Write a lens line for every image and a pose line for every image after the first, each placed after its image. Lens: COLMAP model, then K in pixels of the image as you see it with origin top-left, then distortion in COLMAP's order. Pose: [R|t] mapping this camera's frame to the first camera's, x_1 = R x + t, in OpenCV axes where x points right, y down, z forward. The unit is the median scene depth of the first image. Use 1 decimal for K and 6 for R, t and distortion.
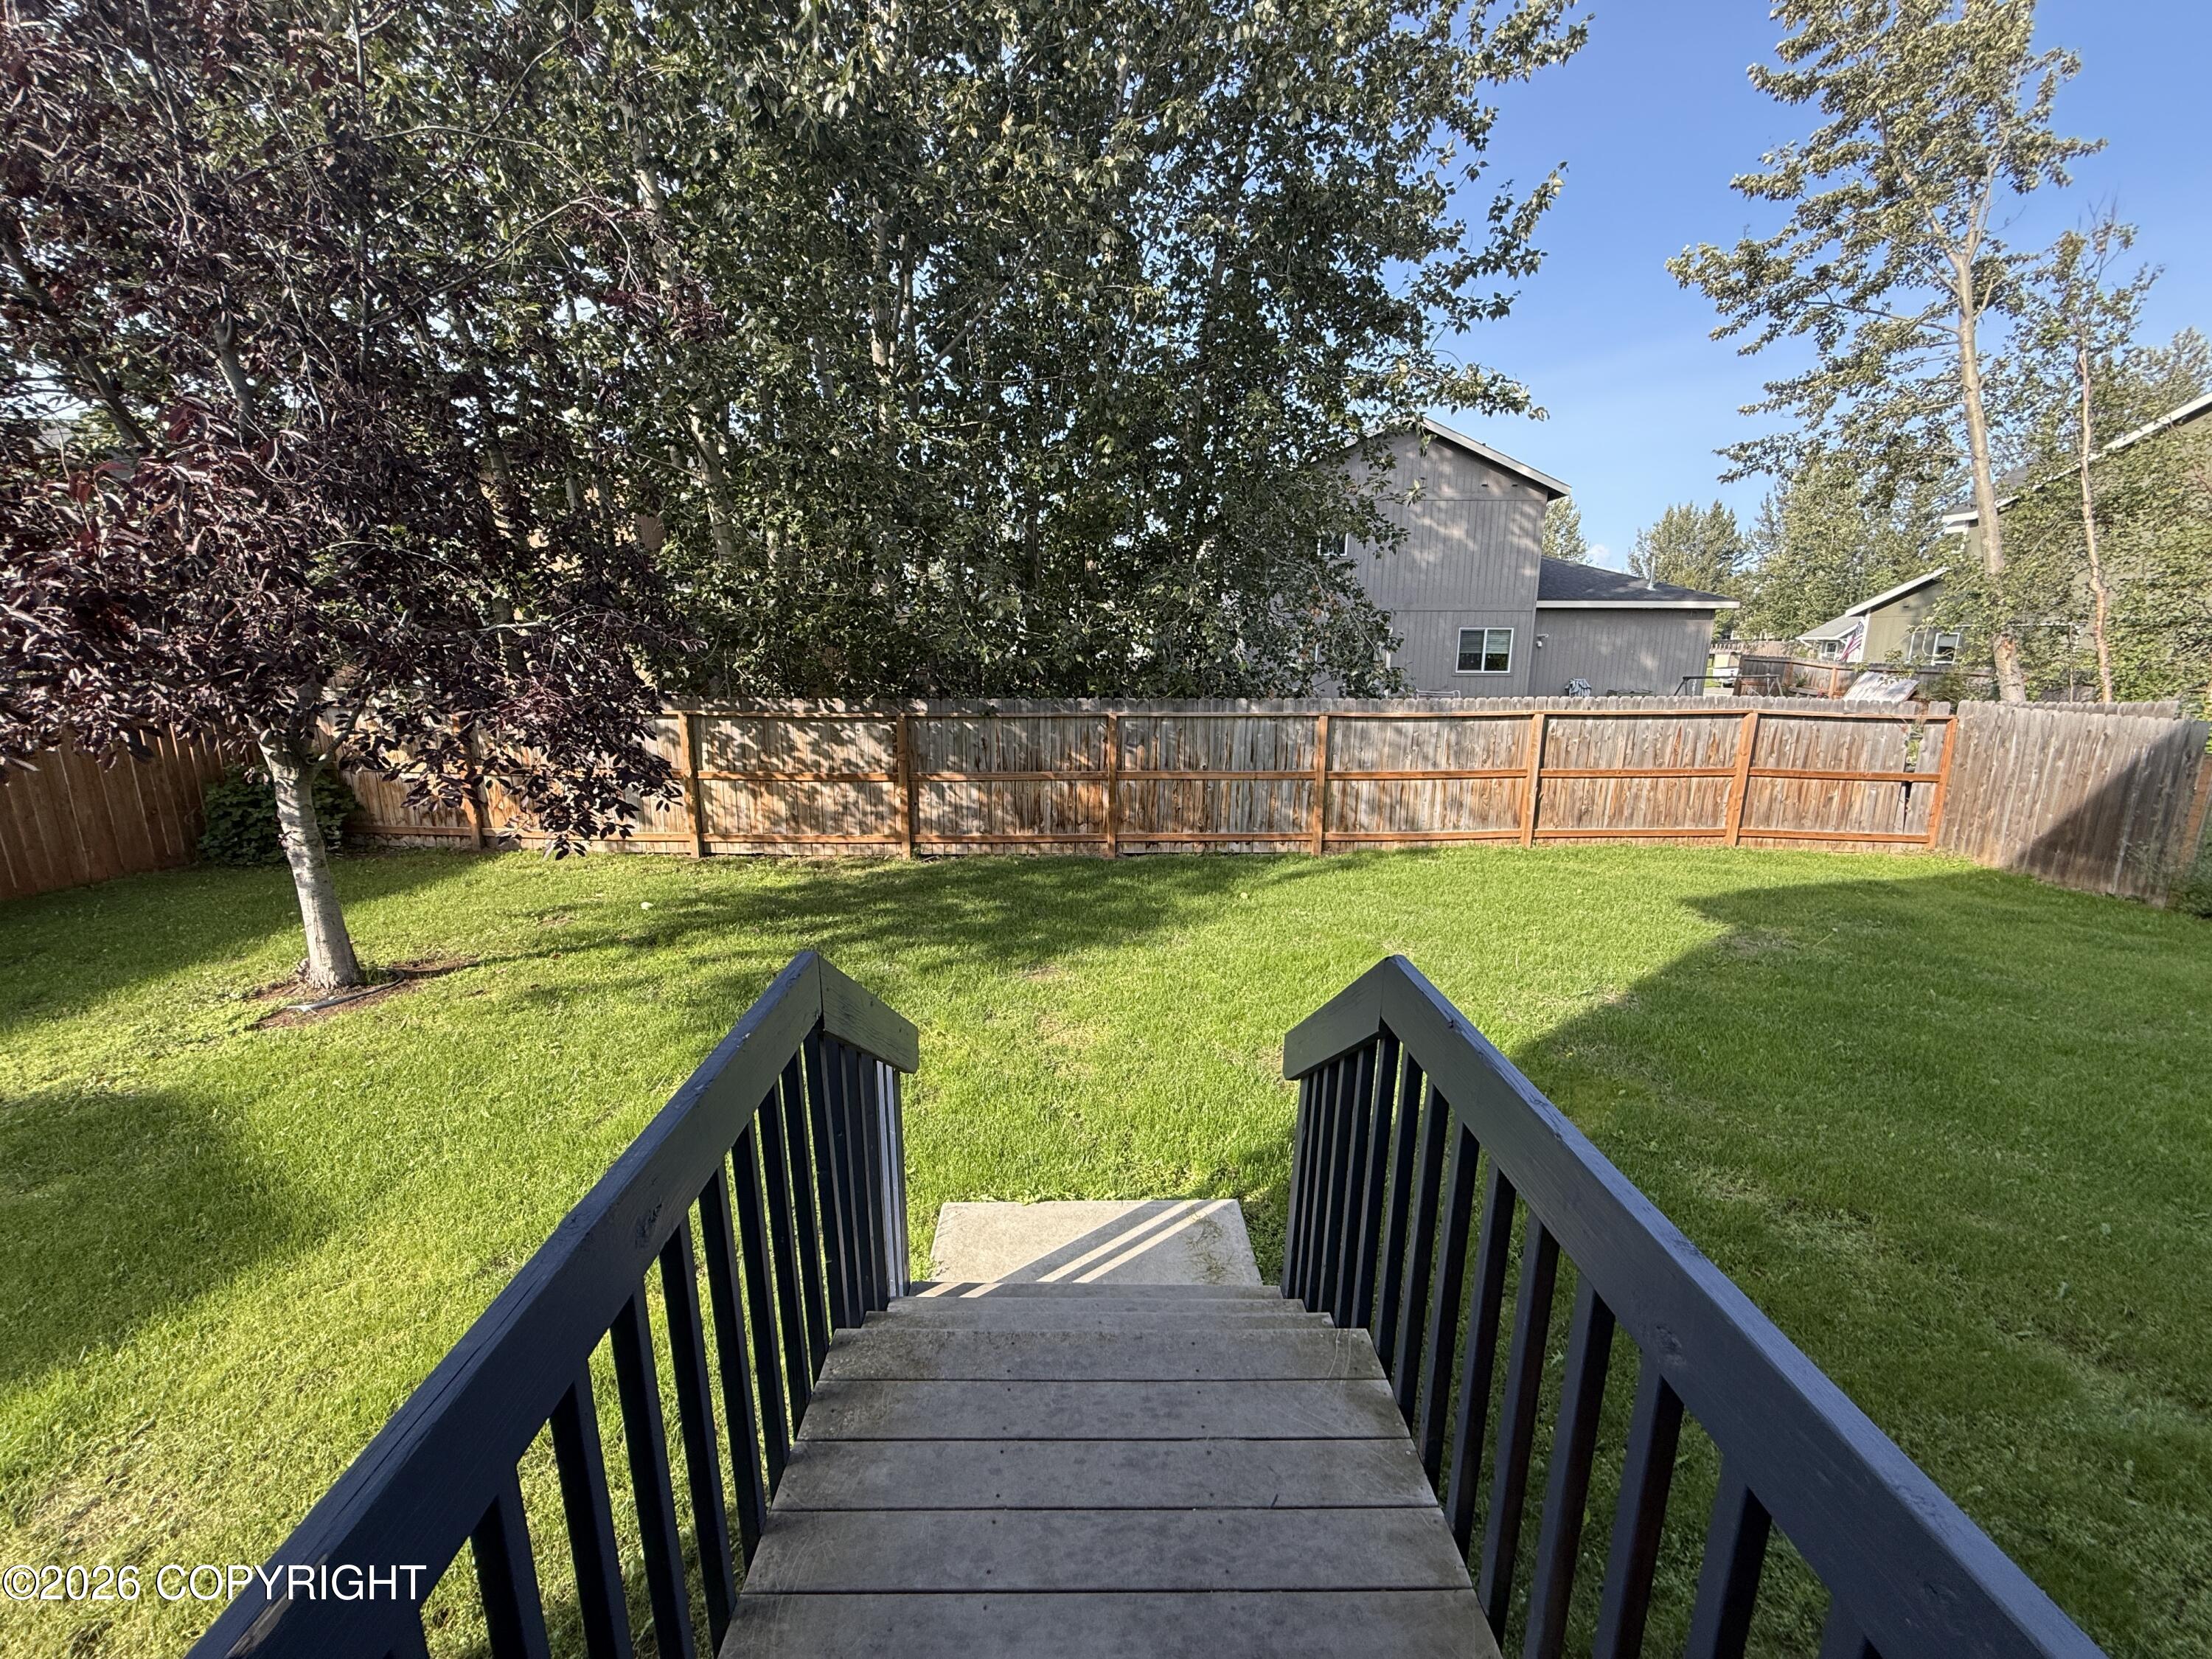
lens RADIAL K [[879.9, 0, 1090.7], [0, 879.9, 830.6], [0, 0, 1]] dist [0.004917, -0.000192]
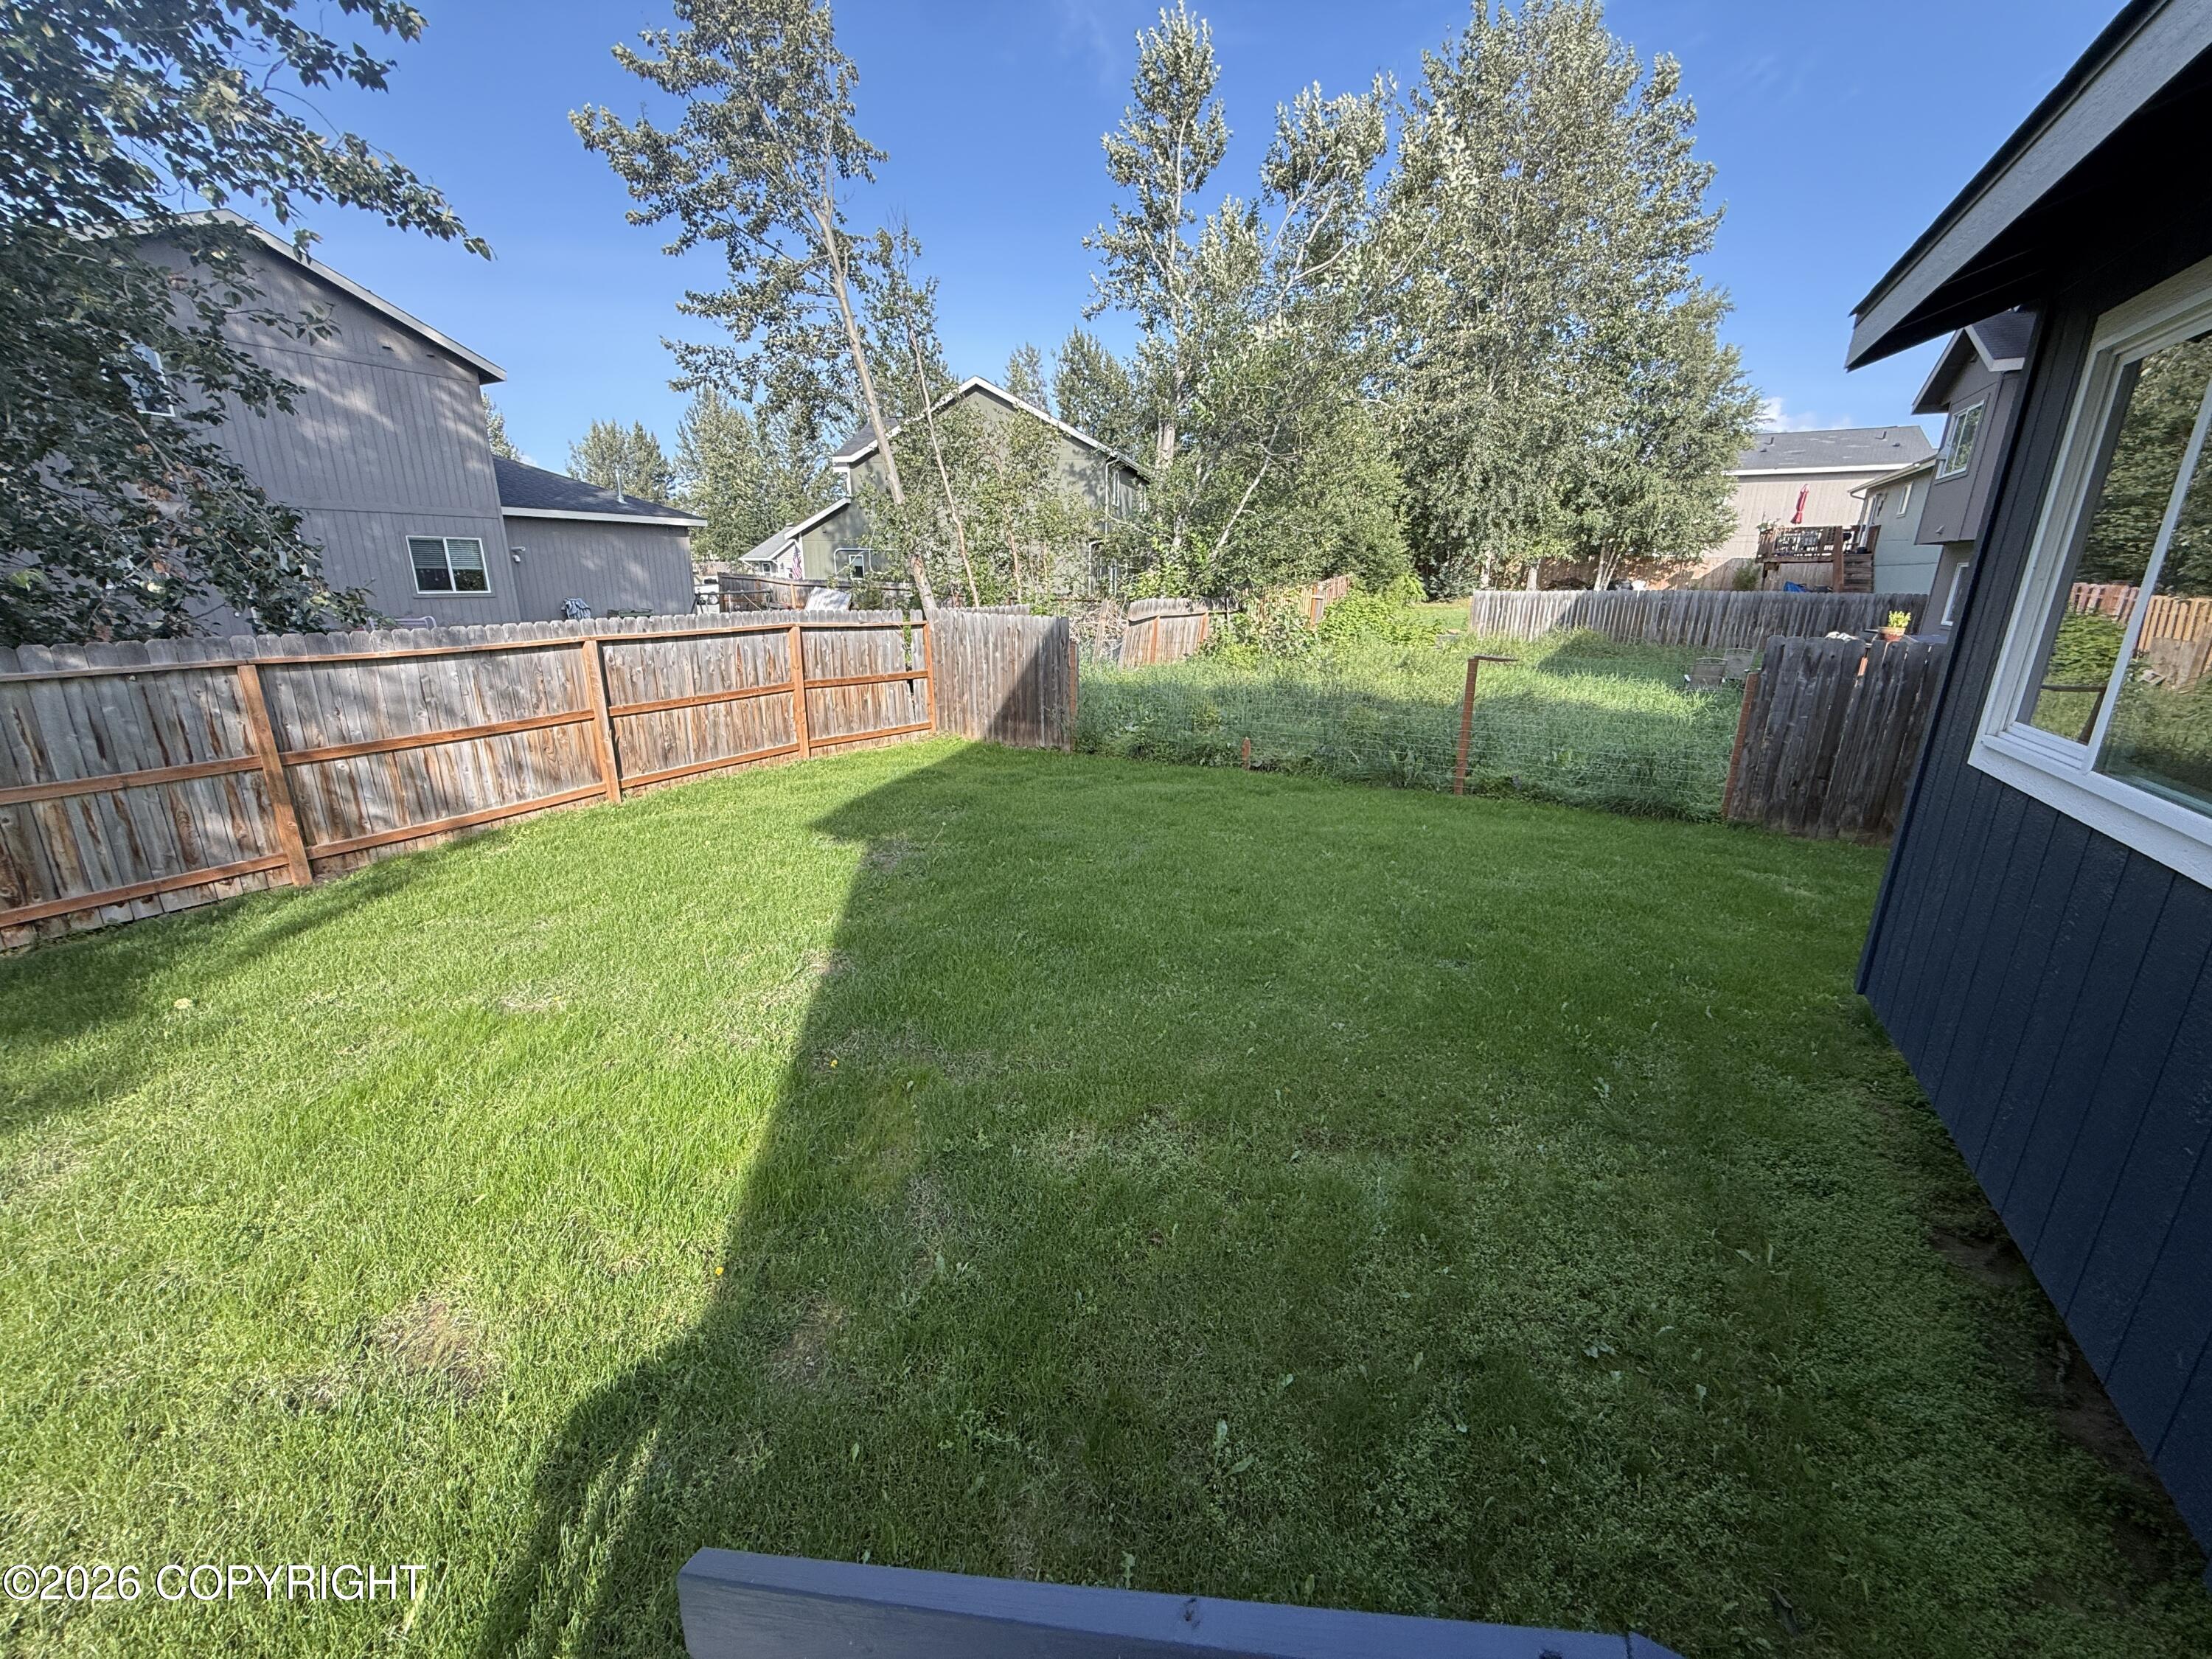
lens RADIAL K [[879.9, 0, 1090.7], [0, 879.9, 830.6], [0, 0, 1]] dist [0.004917, -0.000192]
pose [[0.502787, -0.241947, 0.829859, 0.021515], [0.170519, 0.968926, 0.179180, -0.028379], [-0.847424, 0.051418, 0.528420, 0.180672]]
